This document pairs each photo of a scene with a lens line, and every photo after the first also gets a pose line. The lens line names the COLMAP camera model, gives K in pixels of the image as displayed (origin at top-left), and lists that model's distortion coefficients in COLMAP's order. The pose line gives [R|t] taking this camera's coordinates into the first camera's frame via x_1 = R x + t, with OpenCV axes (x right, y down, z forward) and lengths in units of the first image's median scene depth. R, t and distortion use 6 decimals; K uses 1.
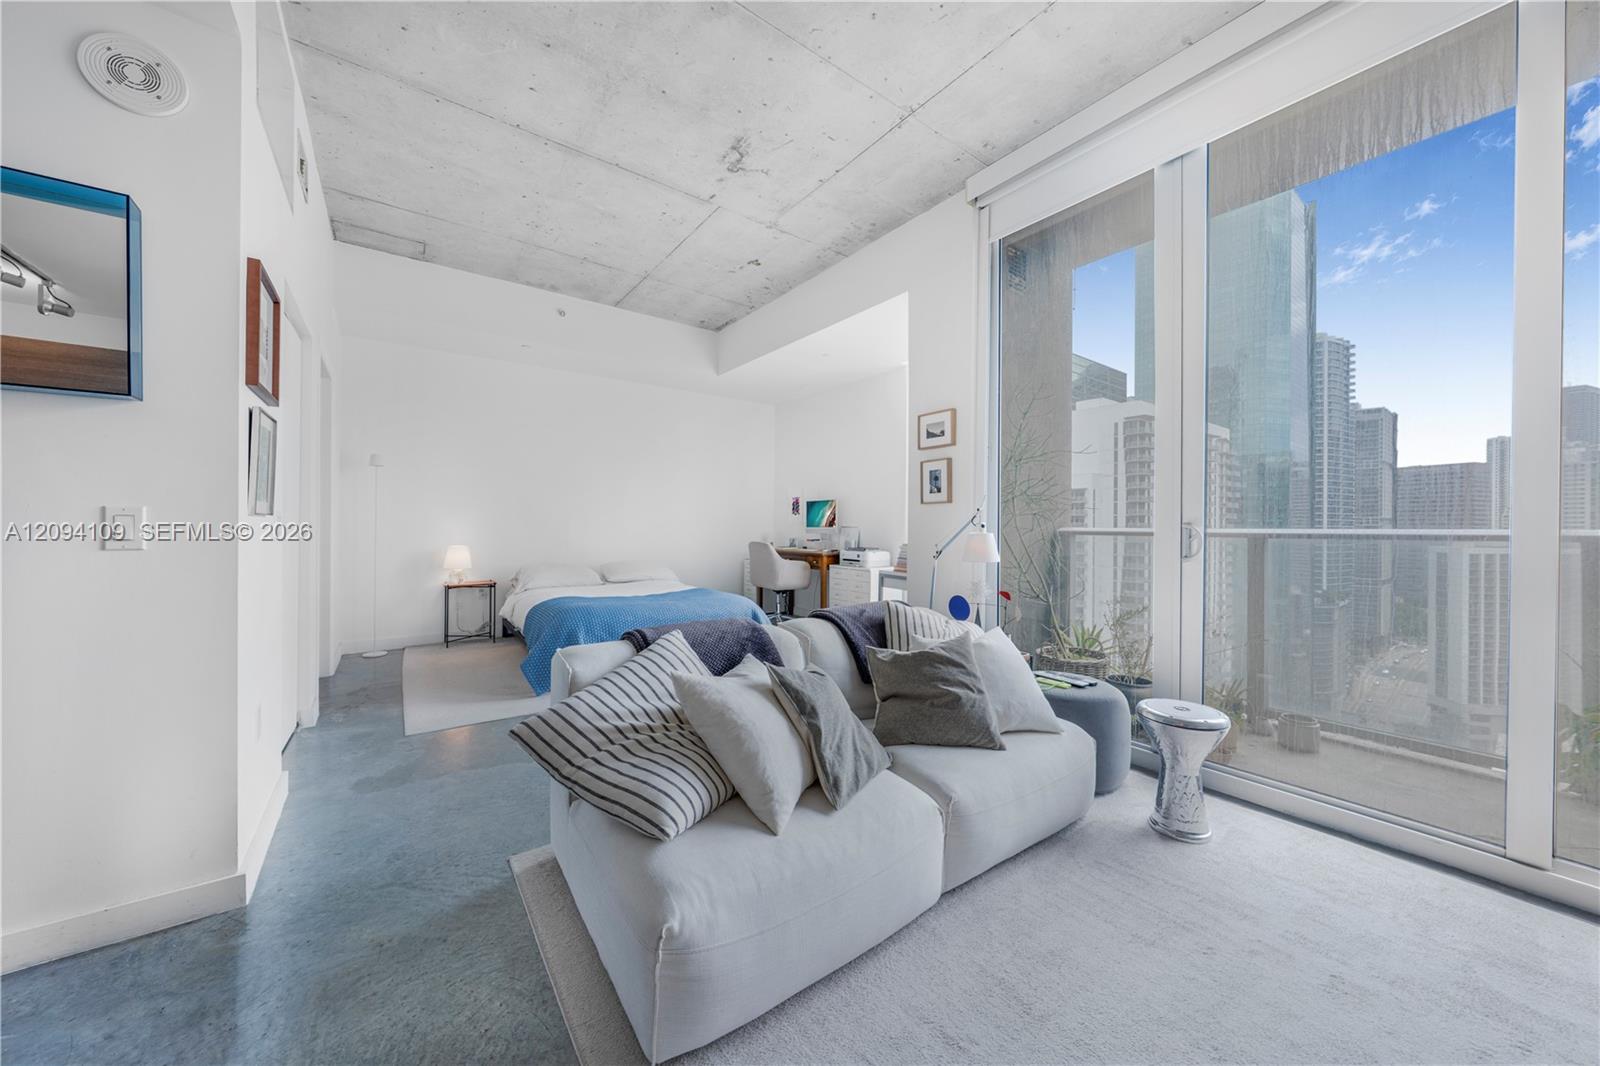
lens RADIAL K [[549.4, 0, 799.0], [0, 549.4, 527.7], [0, 0, 1]] dist [-0.002978, -0.000034]
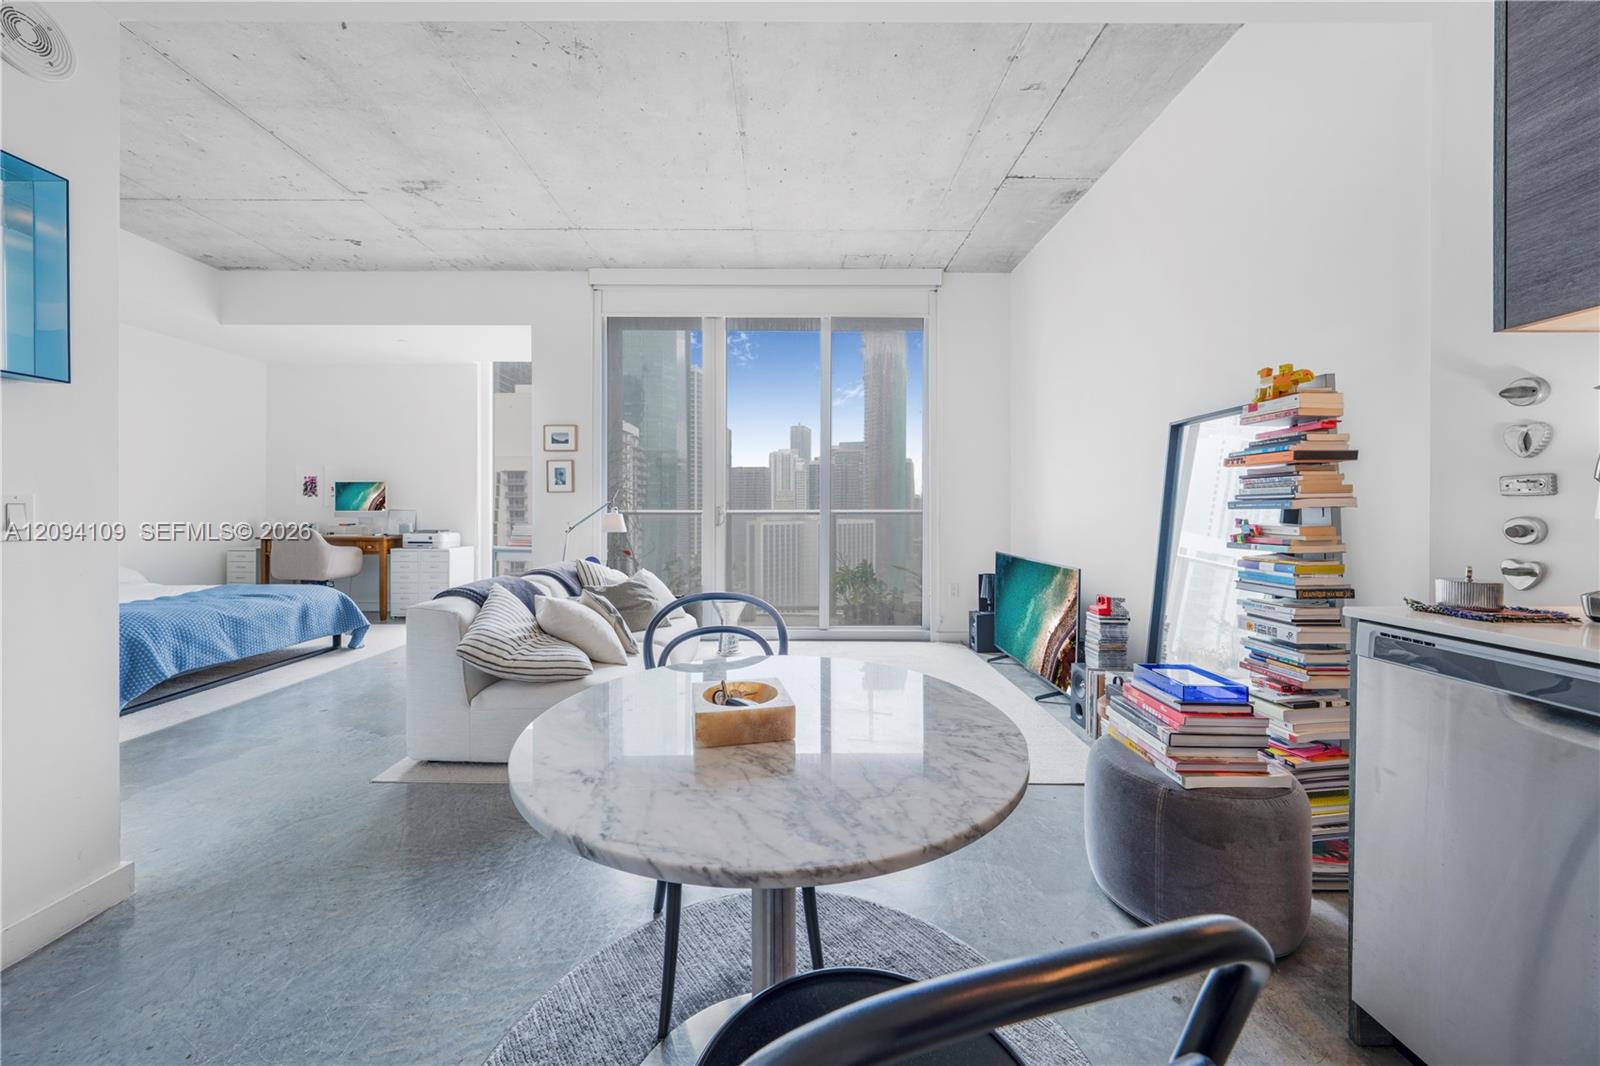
lens RADIAL K [[551.4, 0, 790.7], [0, 551.4, 512.1], [0, 0, 1]] dist [-0.005804, 0.000142]
pose [[0.591195, -0.008735, 0.806482, -0.345766], [0.004681, 0.999962, 0.007399, -0.002091], [-0.806515, -0.000599, 0.591213, -0.176509]]
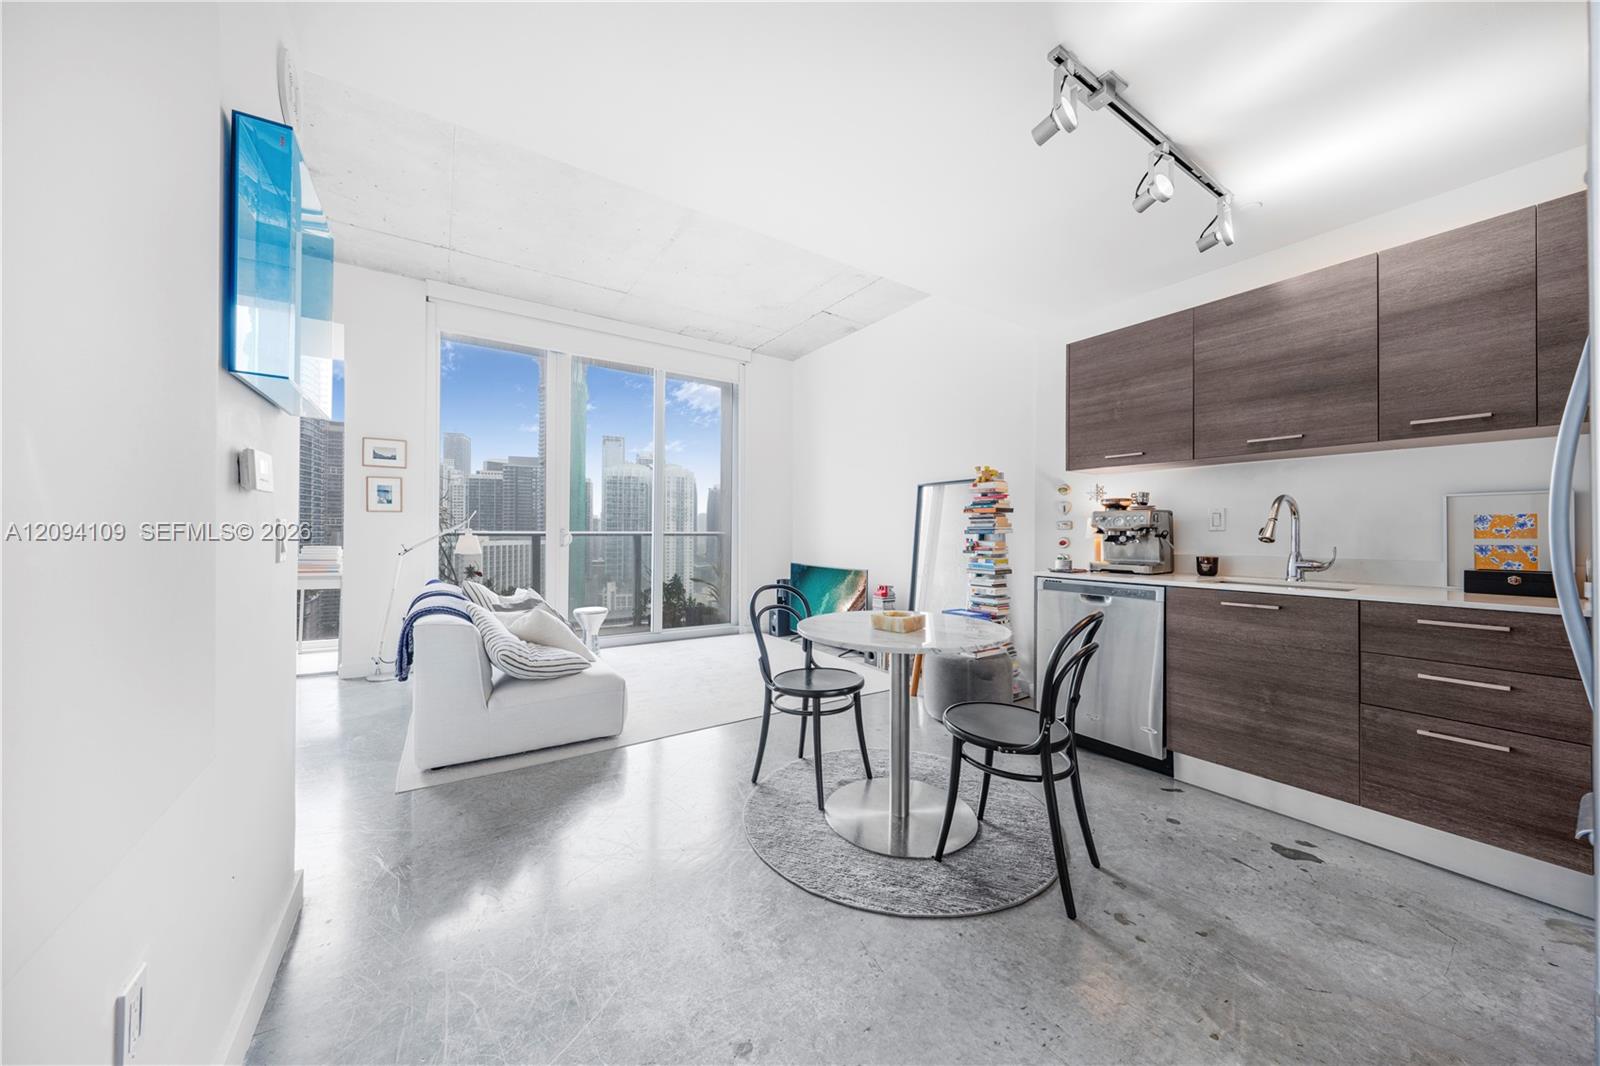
lens RADIAL K [[537.6, 0, 794.9], [0, 537.6, 529.2], [0, 0, 1]] dist [0.000950, 0.000083]
pose [[0.052396, -0.000490, 0.998626, -0.625637], [-0.003512, 0.999994, 0.000675, -0.006120], [-0.998620, -0.003543, 0.052394, 0.001200]]
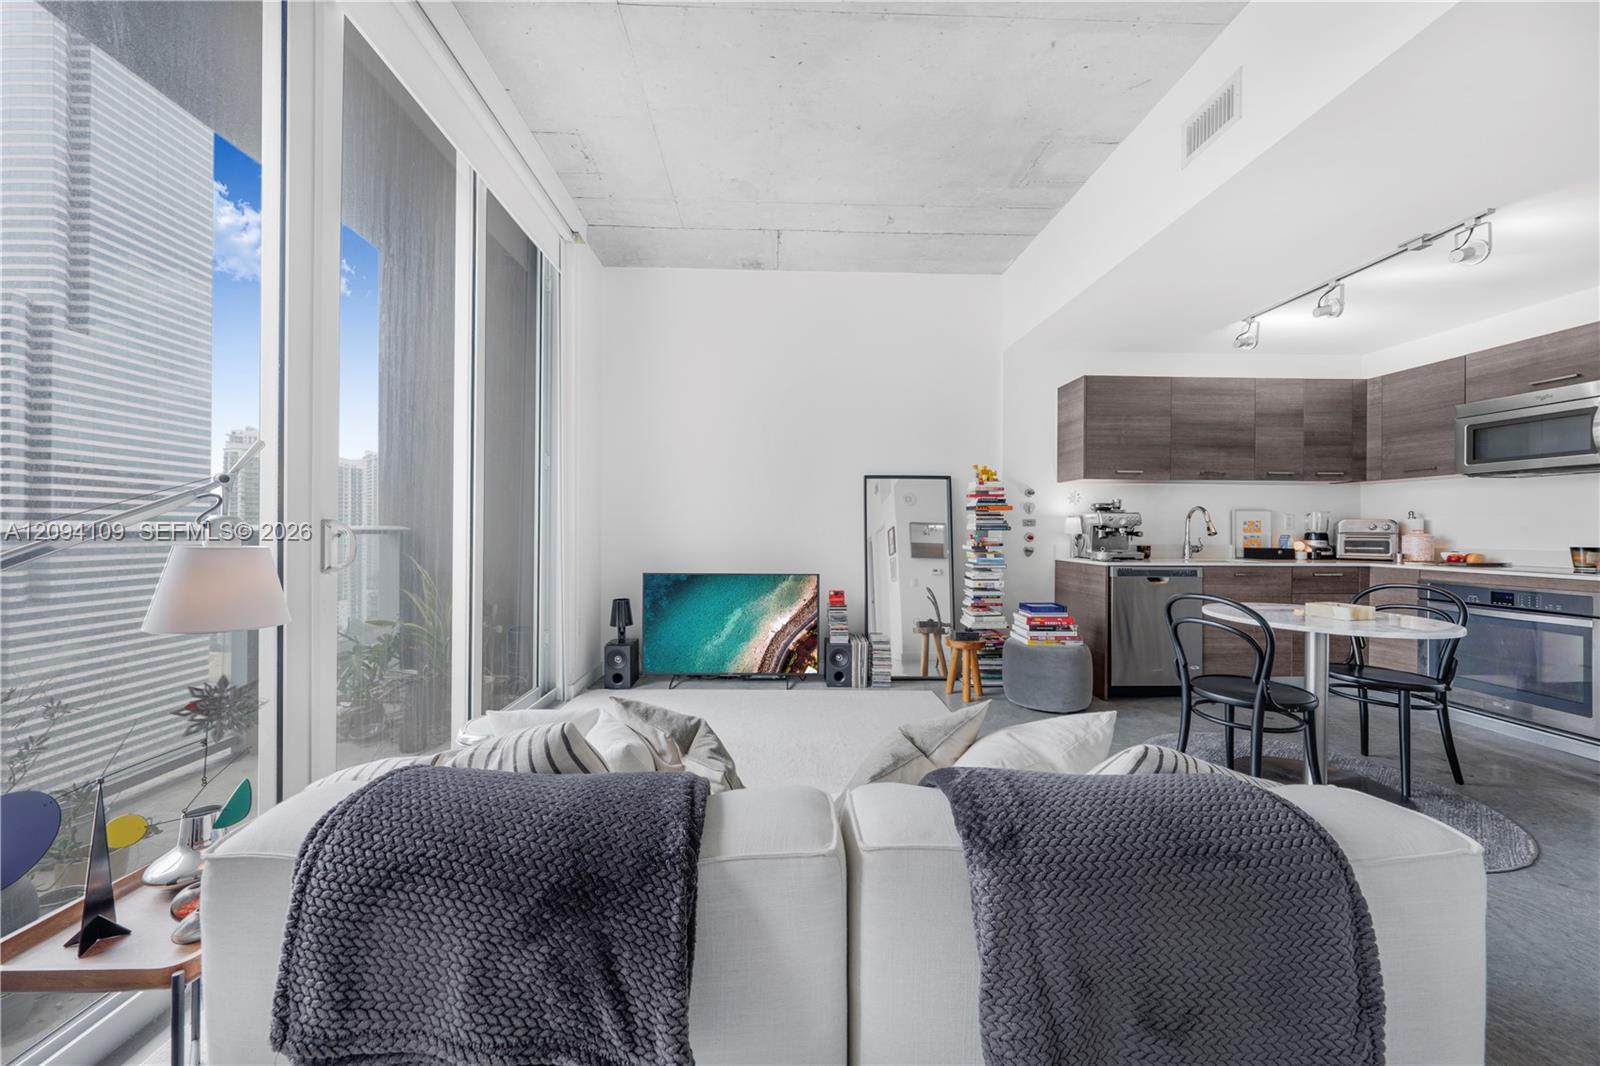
lens RADIAL K [[544.7, 0, 784.9], [0, 544.7, 534.4], [0, 0, 1]] dist [-0.000234, 0.000361]
pose [[-0.817894, -0.017497, 0.575103, -0.088526], [-0.010500, 0.999825, 0.015486, -0.003193], [-0.575274, 0.006627, -0.817934, 0.594217]]
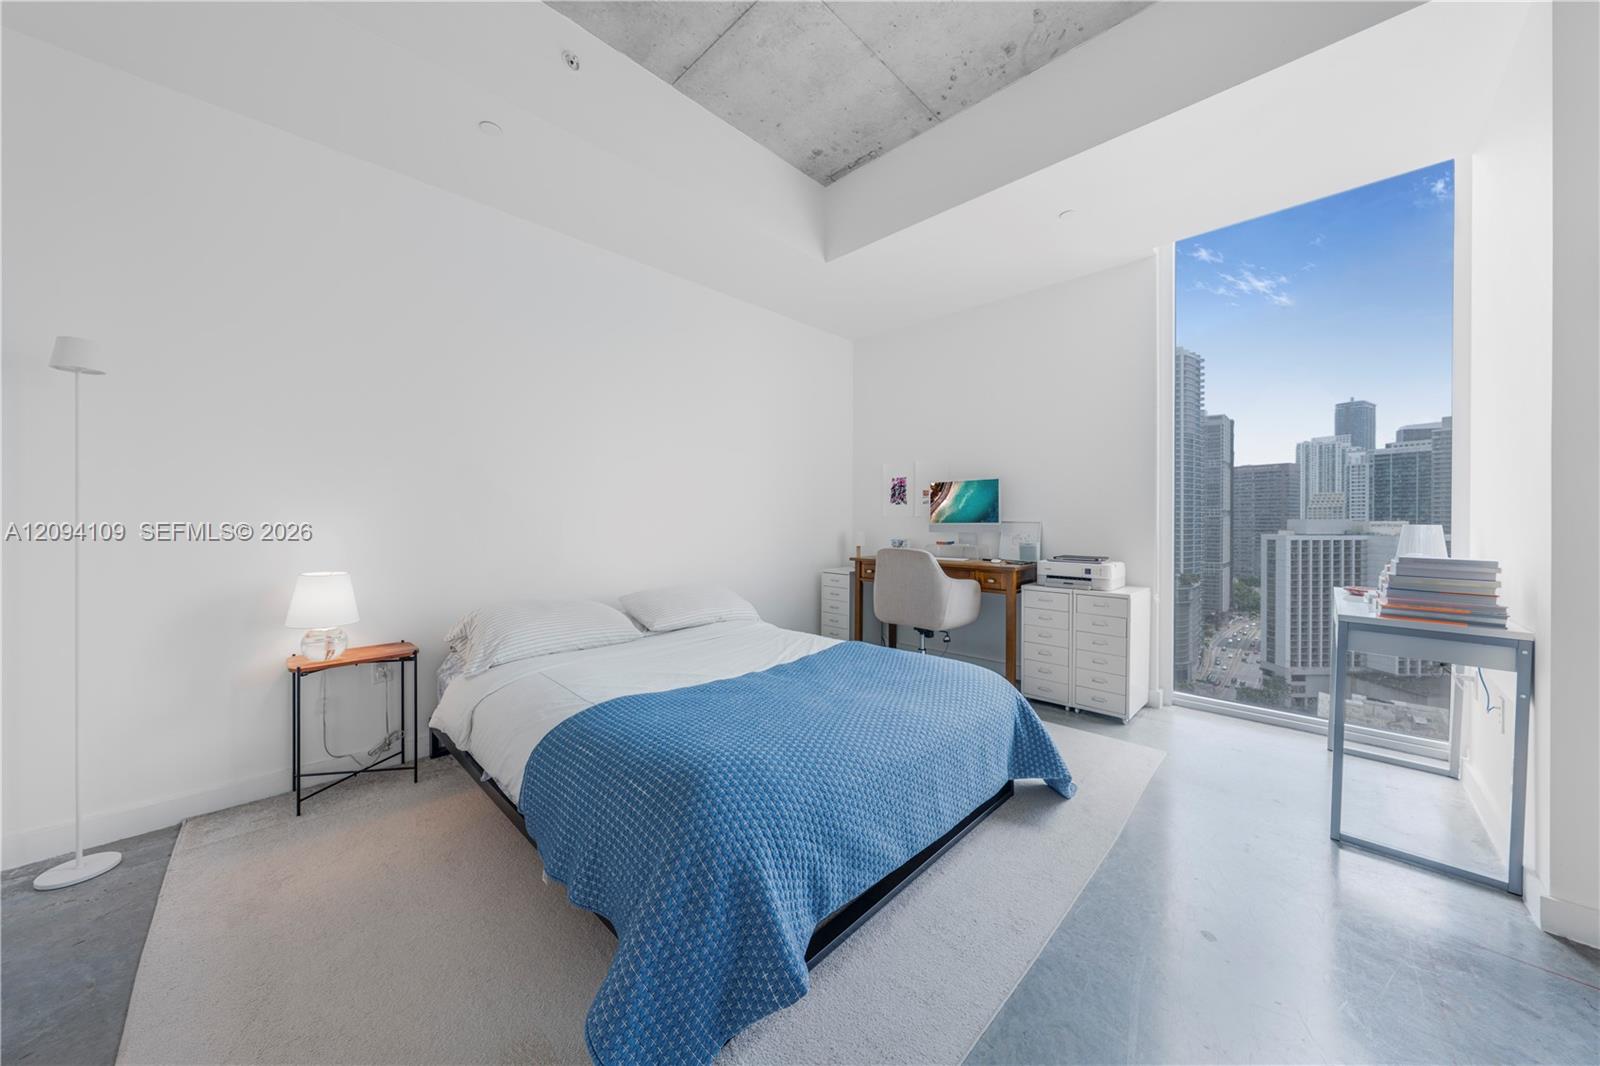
lens RADIAL K [[546.3, 0, 801.2], [0, 546.3, 525.6], [0, 0, 1]] dist [-0.002081, -0.000031]
pose [[0.986421, -0.009483, 0.163965, -0.307435], [0.008519, 0.999942, 0.006582, -0.004163], [-0.164018, -0.005096, 0.986444, 0.494198]]
